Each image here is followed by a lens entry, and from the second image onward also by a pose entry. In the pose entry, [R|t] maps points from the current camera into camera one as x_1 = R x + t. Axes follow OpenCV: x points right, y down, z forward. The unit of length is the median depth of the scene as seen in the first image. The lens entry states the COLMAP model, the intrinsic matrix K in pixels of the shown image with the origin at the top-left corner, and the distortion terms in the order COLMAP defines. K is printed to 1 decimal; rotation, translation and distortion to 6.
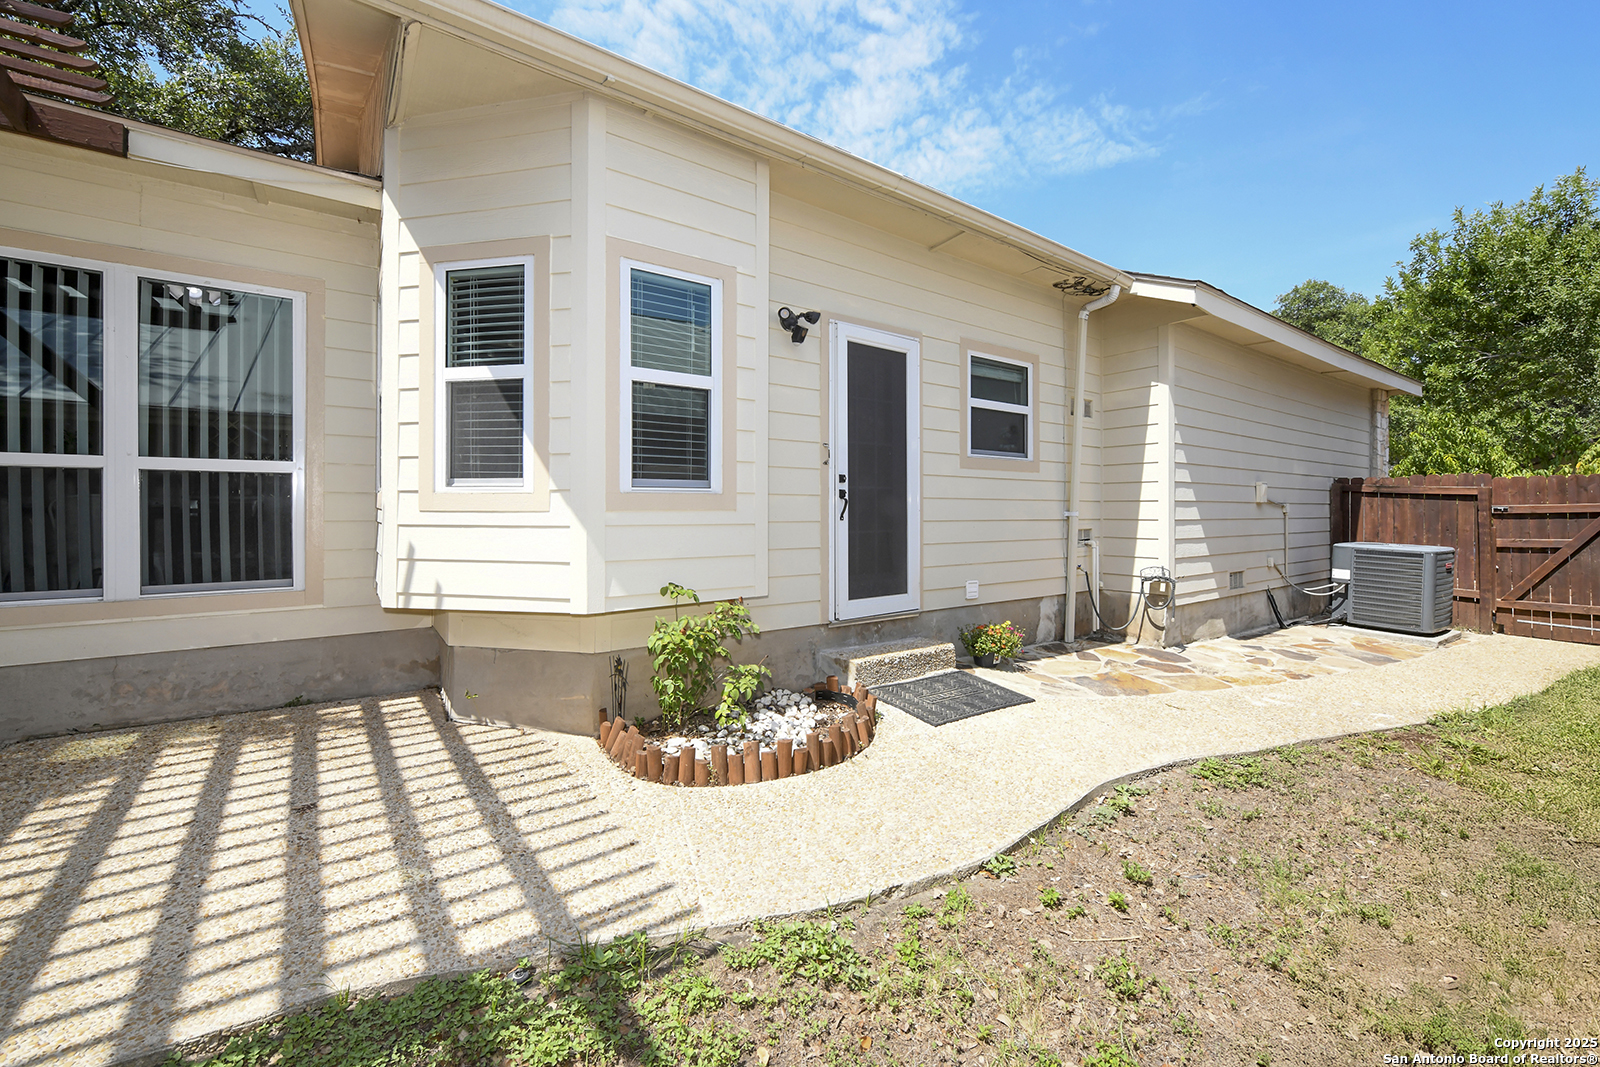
lens RADIAL K [[638.9, 0, 808.7], [0, 638.9, 495.3], [0, 0, 1]] dist [0.000617, -0.000018]
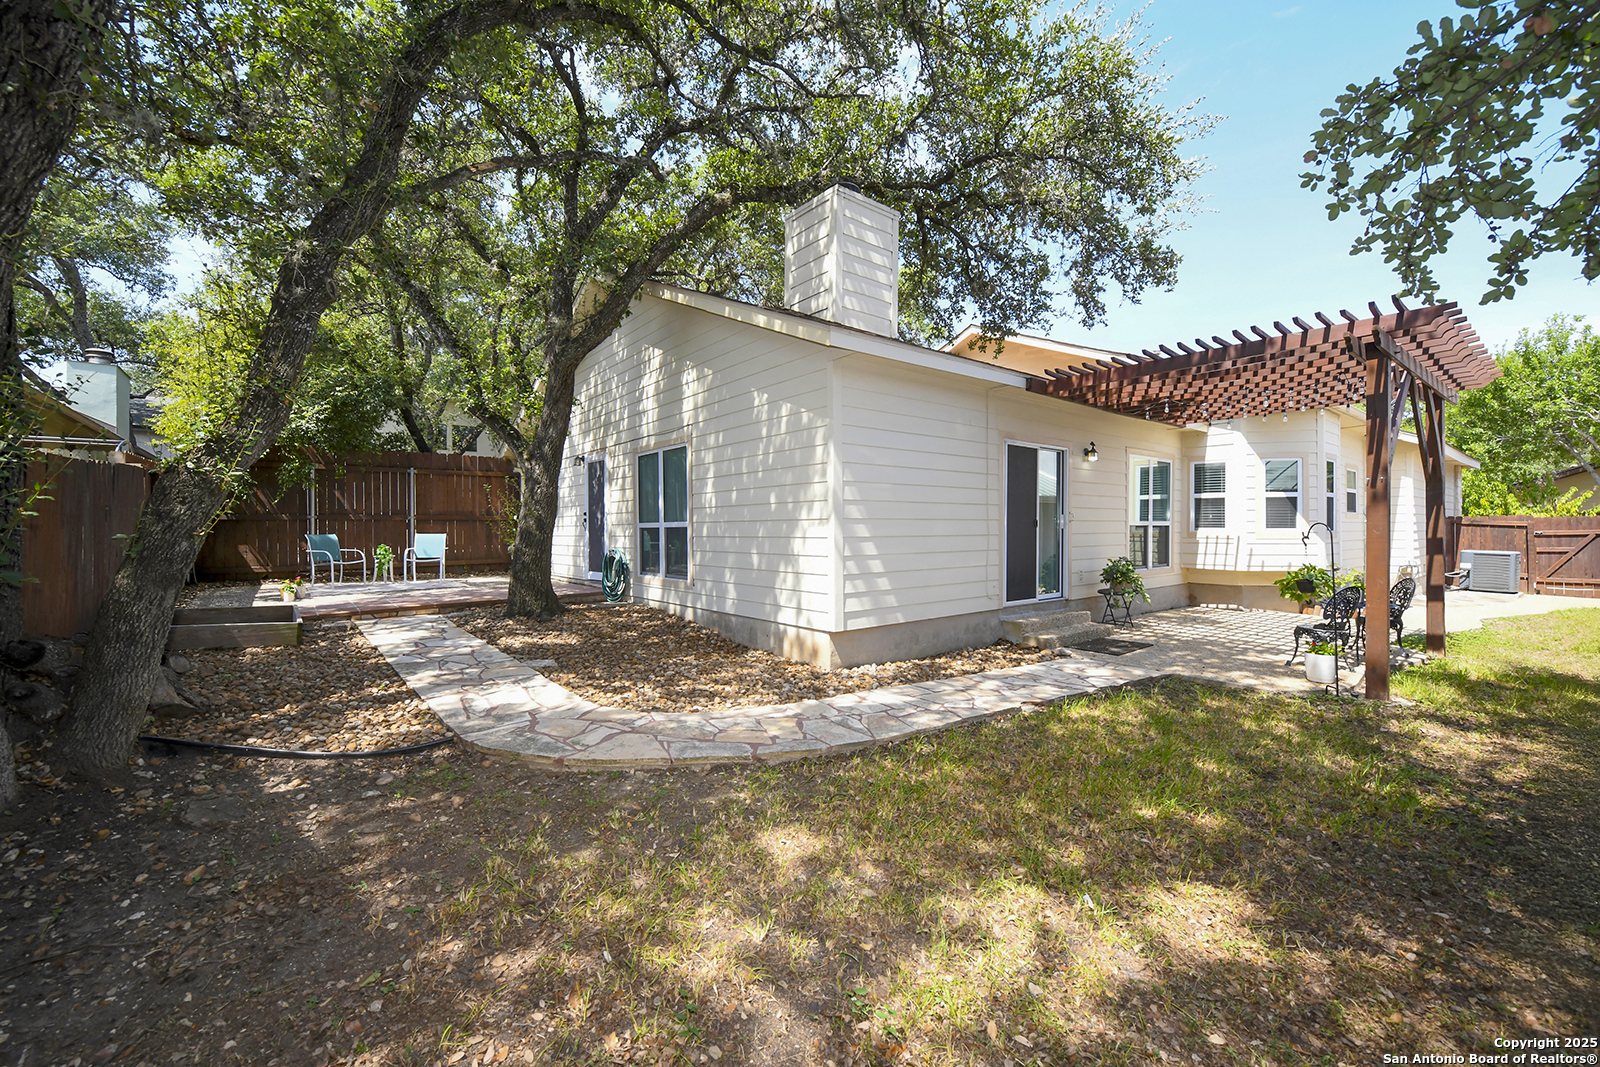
lens RADIAL K [[643.5, 0, 802.1], [0, 643.5, 508.1], [0, 0, 1]] dist [0.002211, -0.000142]
pose [[0.998113, -0.001925, 0.061373, -1.389467], [0.002317, 0.999977, -0.006330, -0.050235], [-0.061359, 0.006460, 0.998095, -0.908558]]
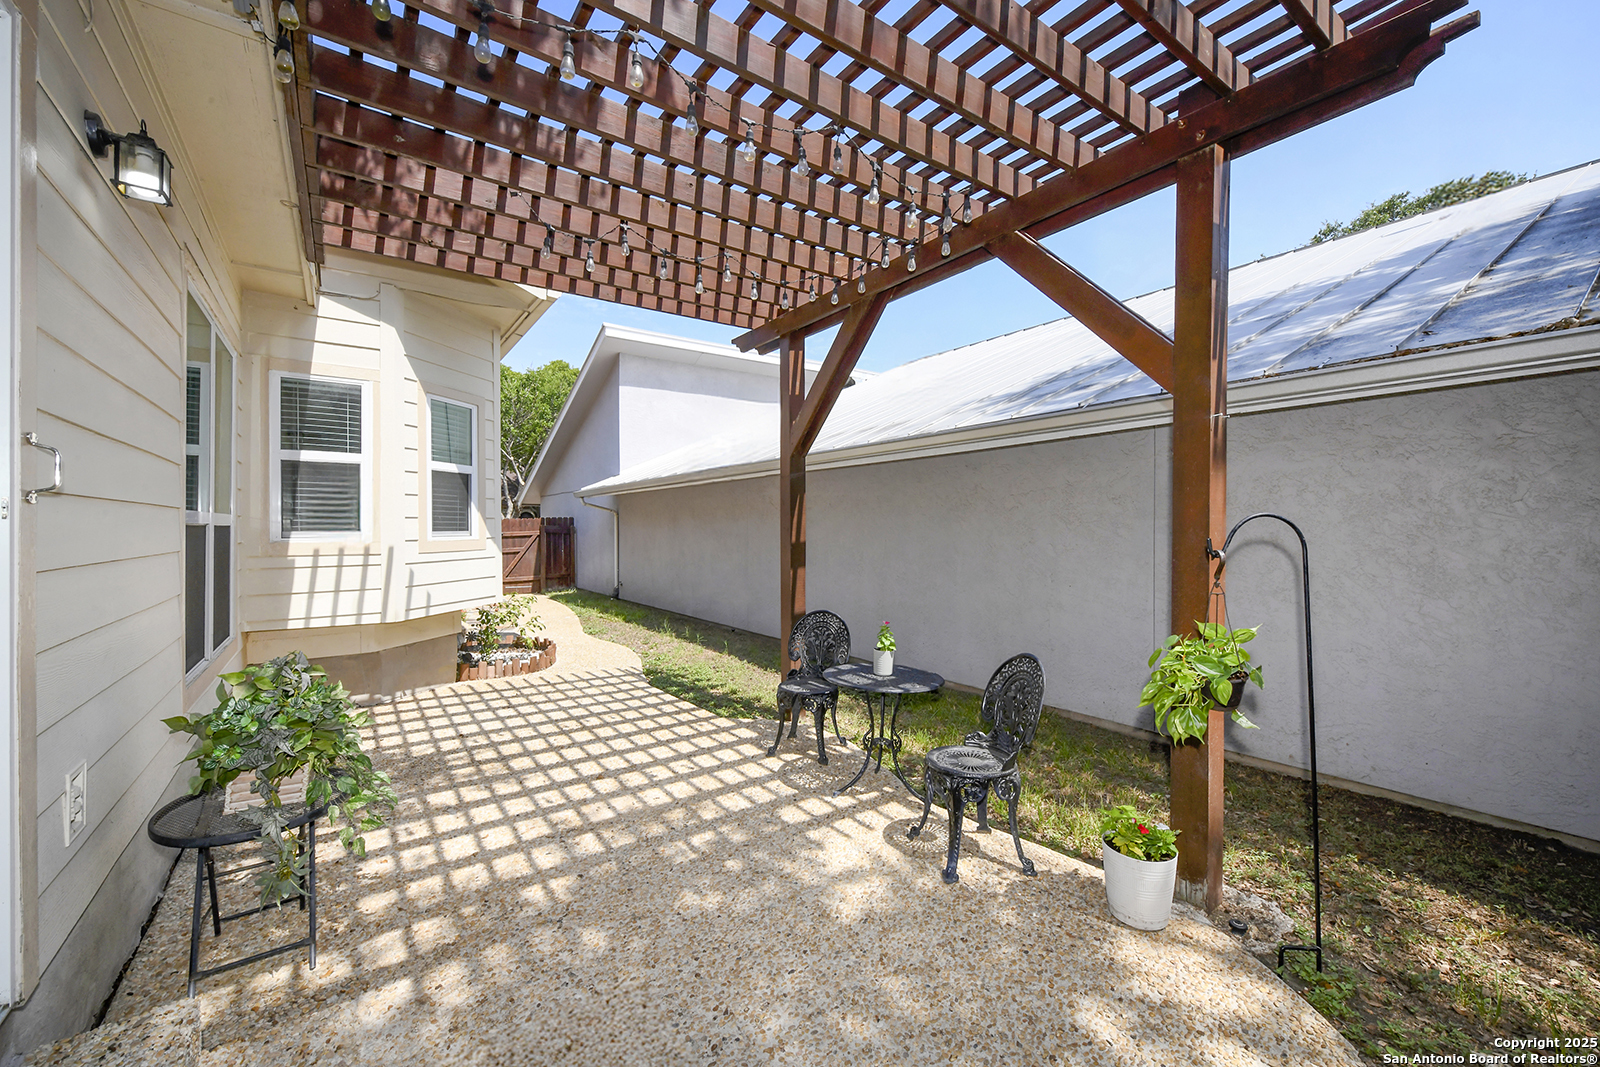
lens RADIAL K [[635.9, 0, 803.3], [0, 635.9, 523.3], [0, 0, 1]] dist [0.001465, -0.000076]
pose [[-0.014199, 0.000912, 0.999899, -1.000337], [-0.016721, 0.999860, -0.001149, -0.027496], [-0.999759, -0.016736, -0.014182, 0.048683]]
